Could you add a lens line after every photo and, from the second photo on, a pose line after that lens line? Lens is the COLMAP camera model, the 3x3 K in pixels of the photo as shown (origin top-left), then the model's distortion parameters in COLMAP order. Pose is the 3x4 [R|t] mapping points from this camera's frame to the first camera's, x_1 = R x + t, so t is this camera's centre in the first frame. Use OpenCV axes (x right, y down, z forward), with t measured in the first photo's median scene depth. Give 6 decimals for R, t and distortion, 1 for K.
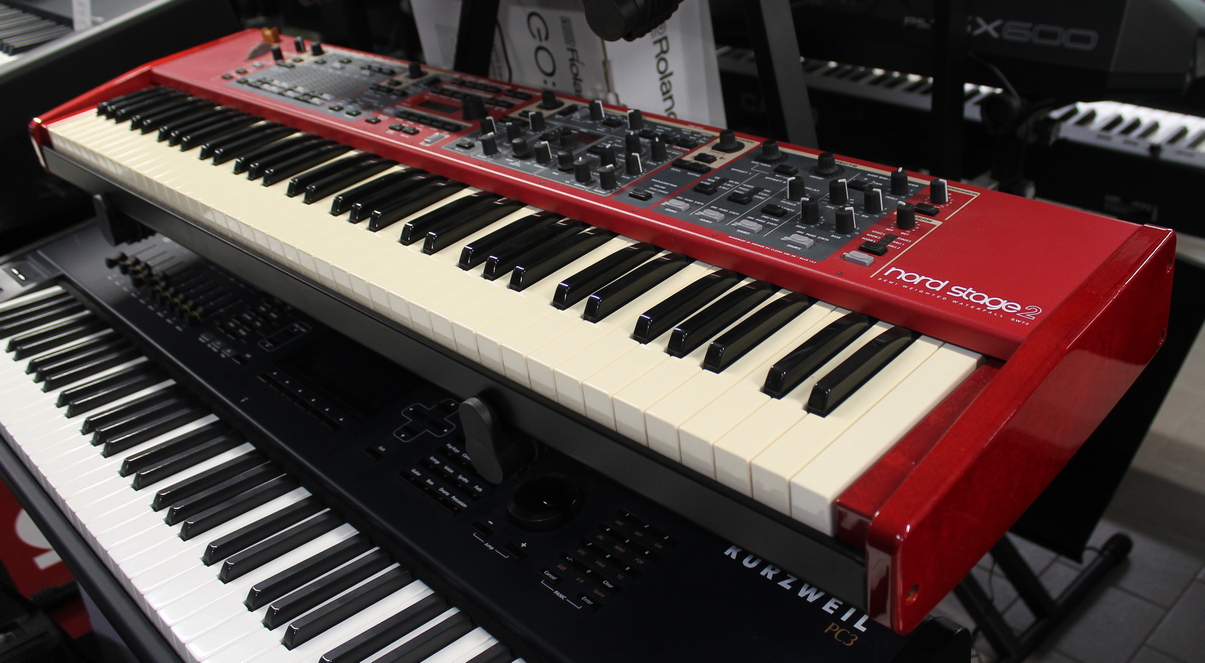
lens RADIAL K [[1055.9, 0, 602.5], [0, 1055.9, 331.5], [0, 0, 1]] dist [-0.097074, 0.011366]
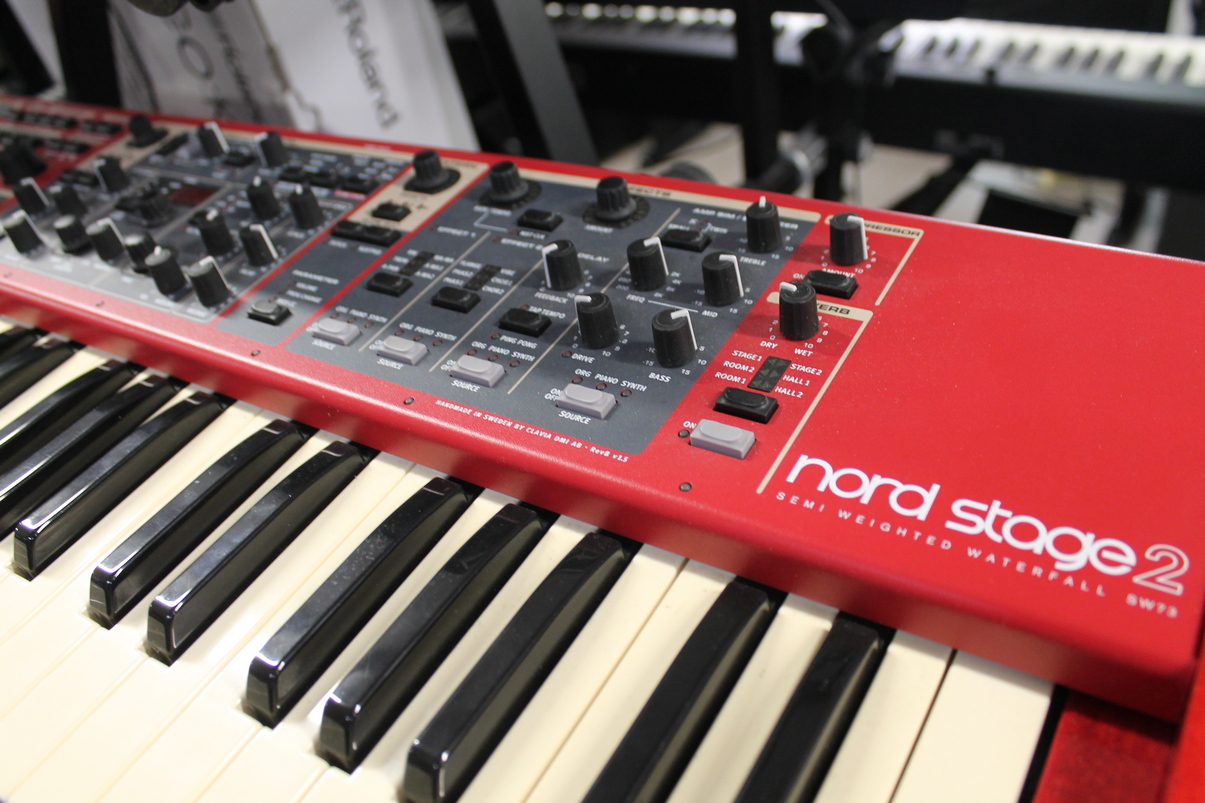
lens RADIAL K [[996.0, 0, 602.5], [0, 996.0, 401.5], [0, 0, 1]] dist [-0.153307, 0.121501]
pose [[0.970652, -0.178102, 0.161601, 0.109020], [0.158051, 0.978899, 0.129529, -0.123306], [-0.181261, -0.100186, 0.978319, 0.500935]]
